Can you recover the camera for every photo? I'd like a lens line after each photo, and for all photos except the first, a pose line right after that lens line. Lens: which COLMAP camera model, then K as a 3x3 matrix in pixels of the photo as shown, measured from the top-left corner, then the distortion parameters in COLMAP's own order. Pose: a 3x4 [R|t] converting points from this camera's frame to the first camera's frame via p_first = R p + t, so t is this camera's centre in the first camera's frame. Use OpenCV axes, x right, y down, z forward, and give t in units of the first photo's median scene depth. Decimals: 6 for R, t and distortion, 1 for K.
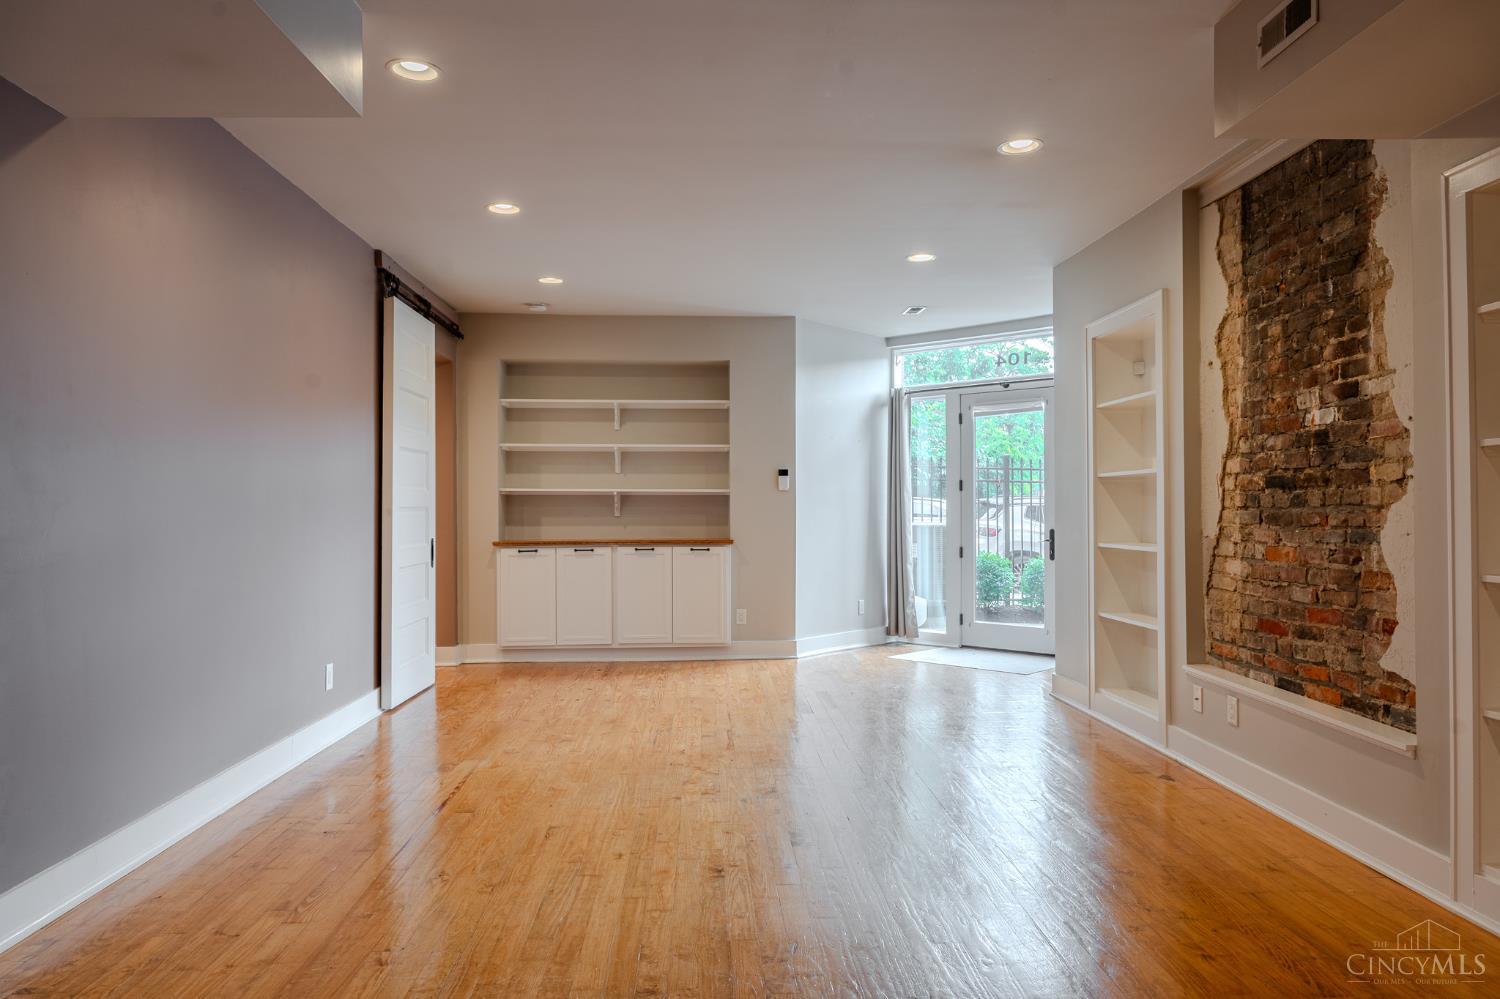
lens RADIAL K [[994.2, 0, 751.1], [0, 994.2, 501.4], [0, 0, 1]] dist [-0.002617, -0.007750]
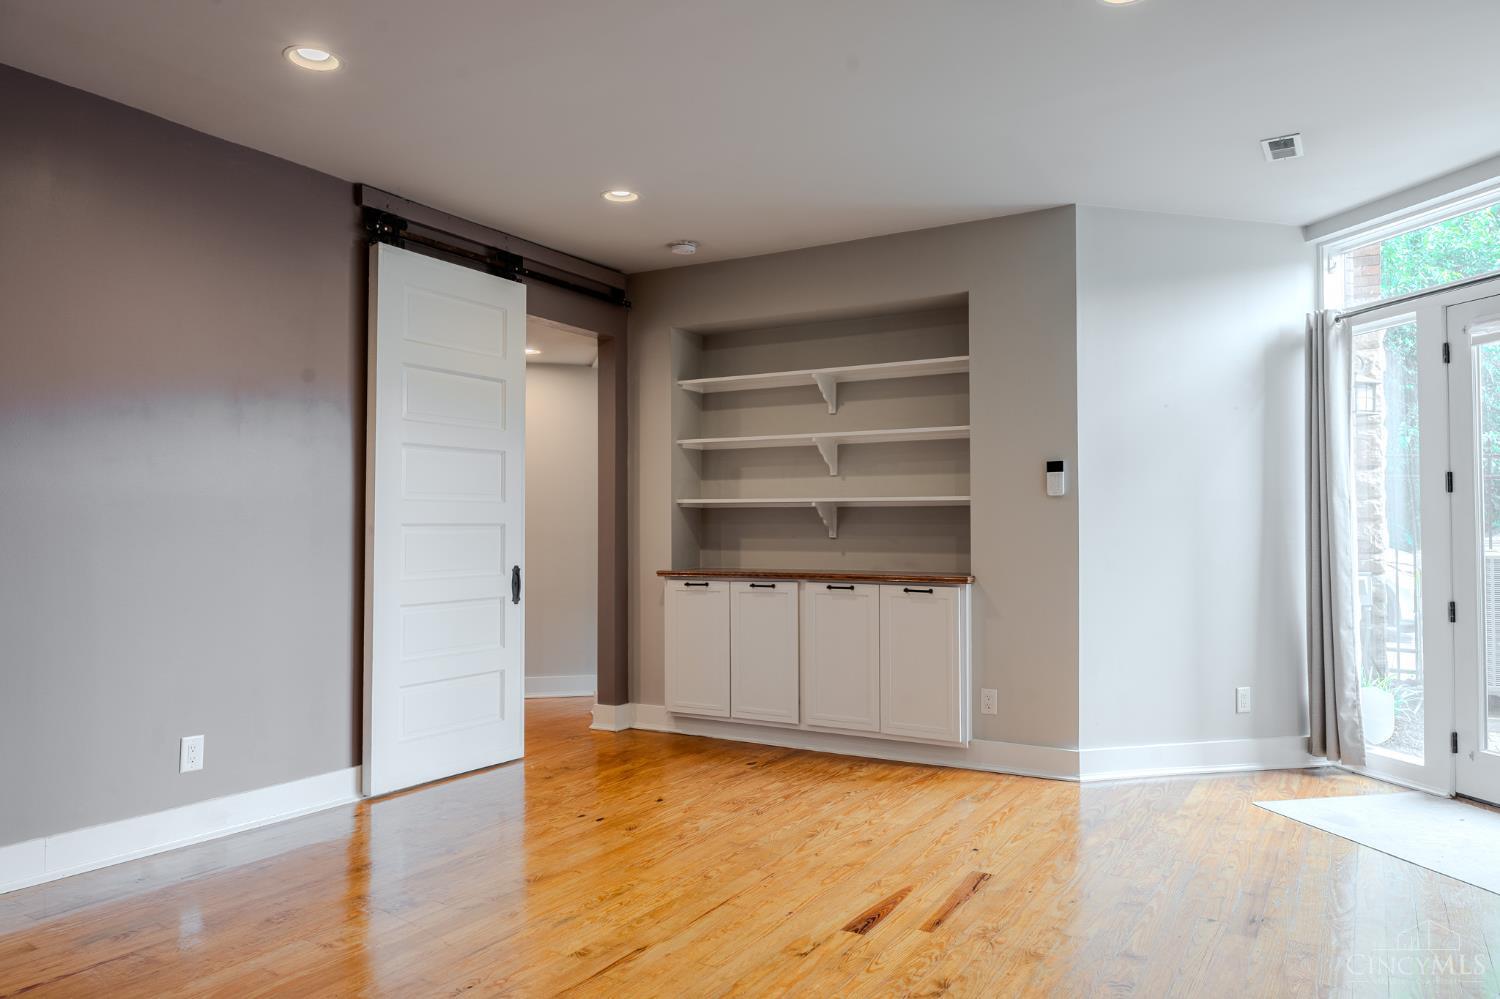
lens RADIAL K [[994.2, 0, 751.1], [0, 994.2, 501.4], [0, 0, 1]] dist [-0.002617, -0.007750]
pose [[0.827300, -0.013267, -0.561604, 0.215931], [0.003540, 0.999824, -0.018404, 0.002366], [0.561750, 0.013238, 0.827201, 0.402495]]
